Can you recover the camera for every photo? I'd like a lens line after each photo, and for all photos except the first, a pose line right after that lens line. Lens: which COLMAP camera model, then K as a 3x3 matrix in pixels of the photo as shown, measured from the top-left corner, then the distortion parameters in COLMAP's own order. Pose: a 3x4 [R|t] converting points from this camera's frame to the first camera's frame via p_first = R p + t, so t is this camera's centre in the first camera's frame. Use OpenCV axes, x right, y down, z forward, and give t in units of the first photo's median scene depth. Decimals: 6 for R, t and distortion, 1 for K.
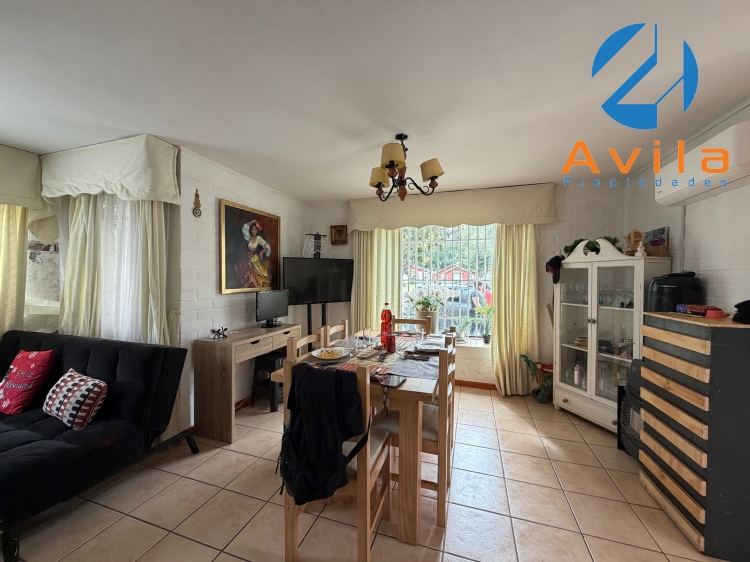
lens RADIAL K [[297.5, 0, 373.9], [0, 297.5, 282.5], [0, 0, 1]] dist [-0.000531, 0.000110]
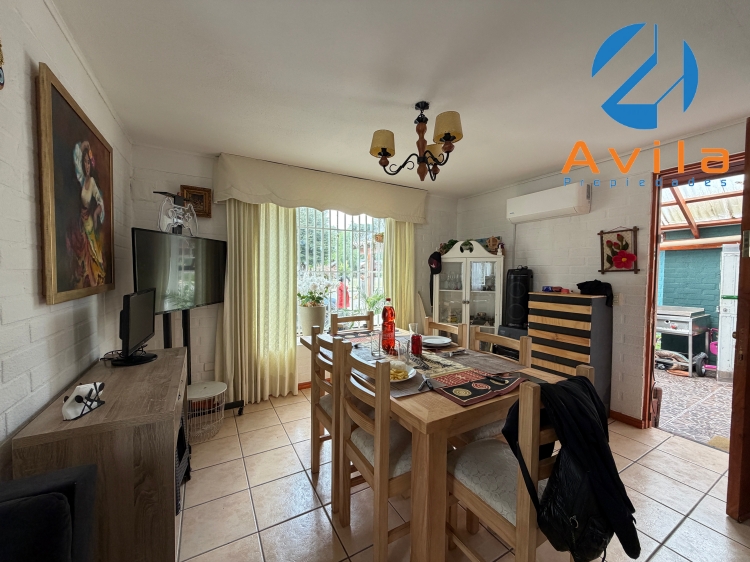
lens RADIAL K [[297.5, 0, 373.9], [0, 297.5, 282.5], [0, 0, 1]] dist [-0.000531, 0.000110]
pose [[0.670265, -0.026451, 0.741650, -0.505055], [0.005668, 0.999518, 0.030525, -0.001298], [-0.742100, -0.016256, 0.670092, 0.395206]]
